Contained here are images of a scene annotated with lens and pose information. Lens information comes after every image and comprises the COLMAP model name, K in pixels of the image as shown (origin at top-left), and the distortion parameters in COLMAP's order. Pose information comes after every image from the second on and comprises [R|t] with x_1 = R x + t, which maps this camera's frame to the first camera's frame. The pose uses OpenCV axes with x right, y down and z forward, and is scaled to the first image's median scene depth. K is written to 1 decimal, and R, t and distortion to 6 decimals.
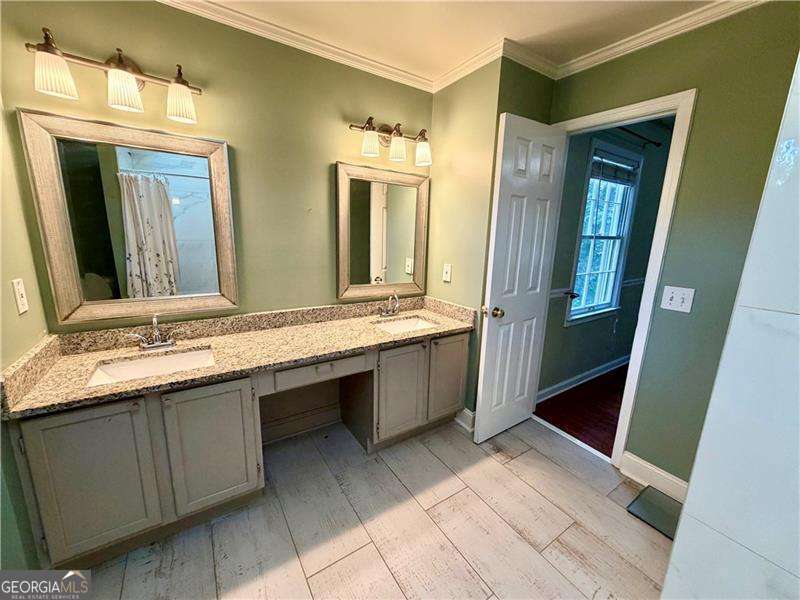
lens RADIAL K [[320.2, 0, 401.2], [0, 320.2, 300.5], [0, 0, 1]] dist [0.001338, -0.000453]
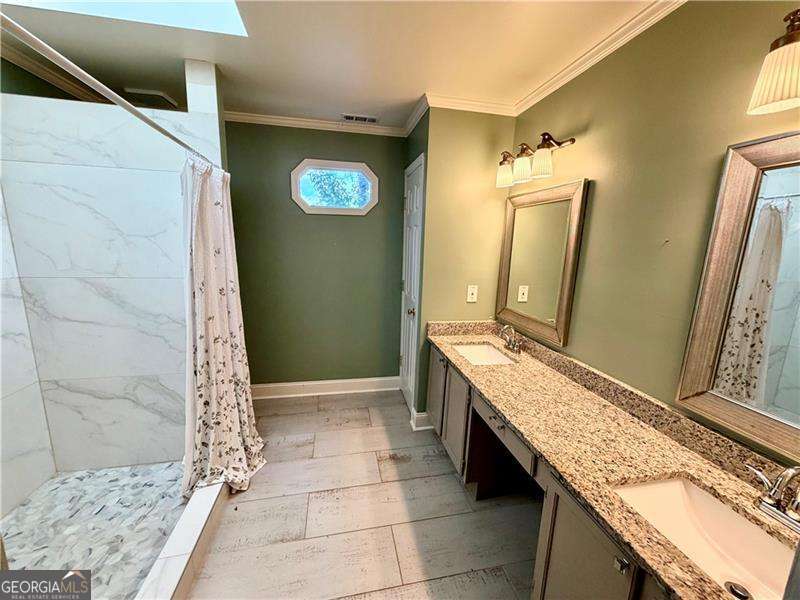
lens RADIAL K [[320.2, 0, 399.2], [0, 320.2, 302.7], [0, 0, 1]] dist [0.001338, -0.000453]
pose [[-0.374108, 0.135143, -0.917485, 0.522404], [-0.232607, 0.944026, 0.233899, -0.205600], [0.897740, 0.300917, -0.321733, 0.801742]]
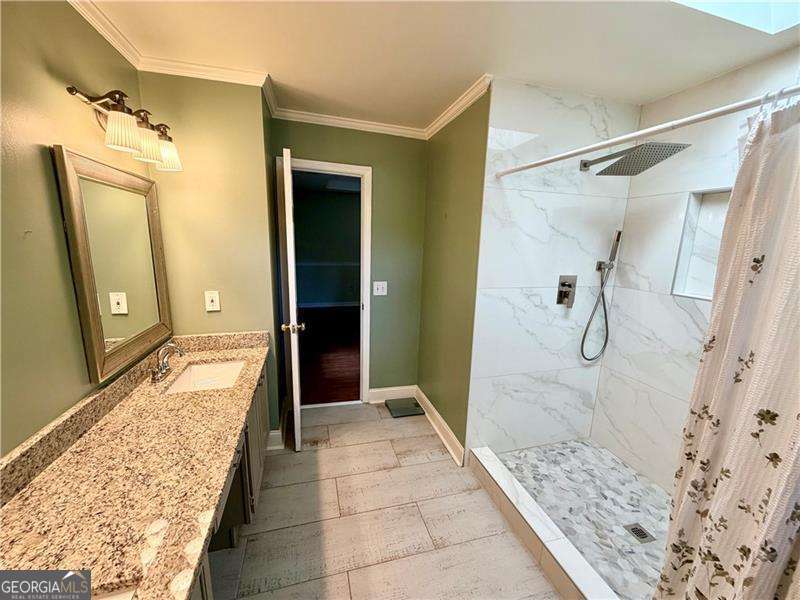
lens RADIAL K [[320.2, 0, 397.8], [0, 320.2, 300.0], [0, 0, 1]] dist [0.001338, -0.000453]
pose [[0.301950, -0.198202, 0.932493, -0.627145], [0.181006, 0.972275, 0.148046, -0.157788], [-0.935982, 0.124084, 0.329454, 0.315044]]
